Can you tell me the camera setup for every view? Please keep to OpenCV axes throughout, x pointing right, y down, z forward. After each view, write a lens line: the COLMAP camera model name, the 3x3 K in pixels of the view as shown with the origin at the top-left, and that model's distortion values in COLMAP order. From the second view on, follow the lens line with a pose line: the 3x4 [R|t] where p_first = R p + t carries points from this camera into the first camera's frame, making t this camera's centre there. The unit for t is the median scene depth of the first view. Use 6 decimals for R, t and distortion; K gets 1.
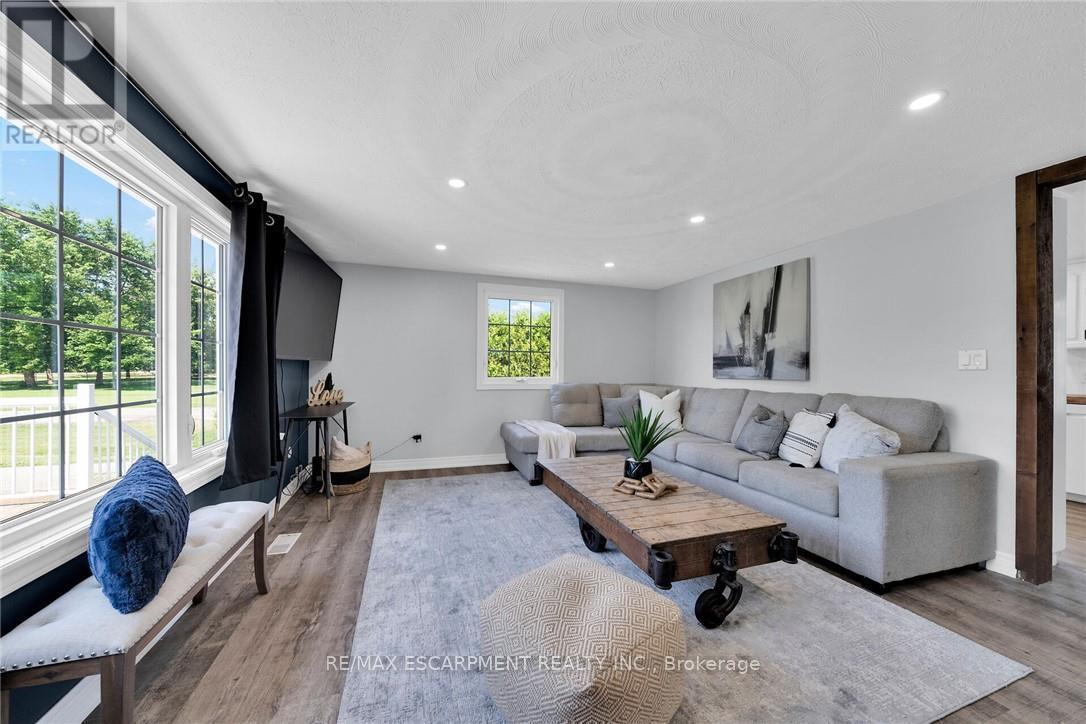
lens RADIAL K [[388.8, 0, 528.9], [0, 388.8, 370.4], [0, 0, 1]] dist [0.000282, -0.000049]
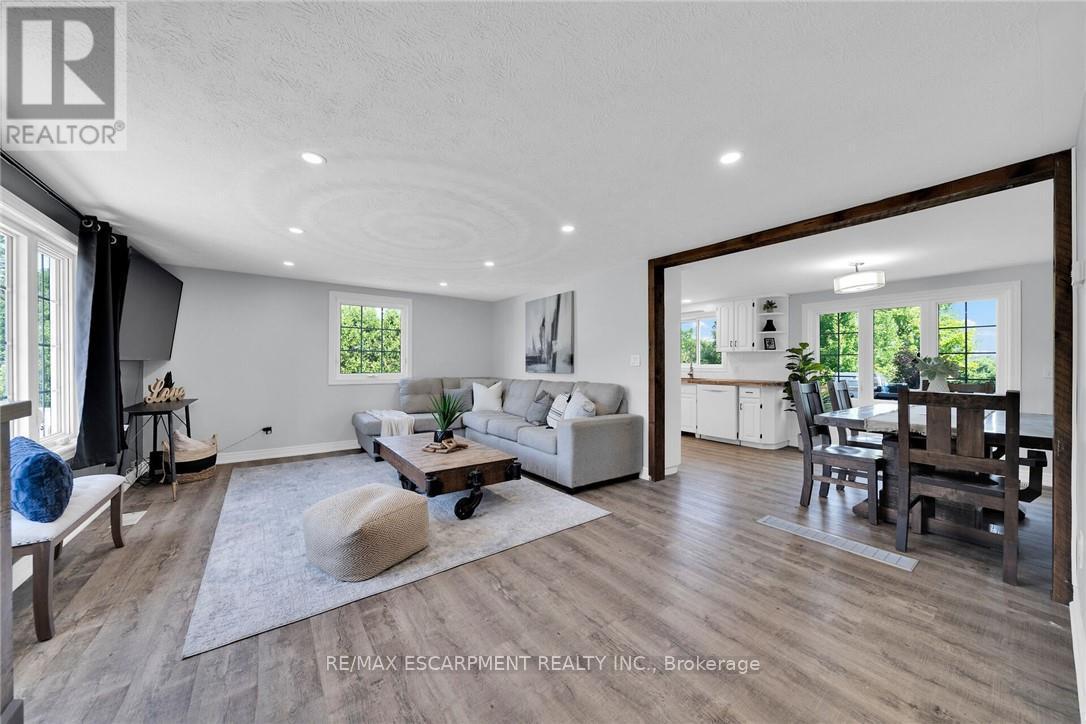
lens RADIAL K [[392.8, 0, 547.2], [0, 392.8, 364.0], [0, 0, 1]] dist [-0.002354, -0.000238]
pose [[0.947291, -0.005147, 0.320334, 0.159146], [0.006057, 0.999980, -0.001843, -0.008247], [-0.320318, 0.003686, 0.947303, -0.448595]]
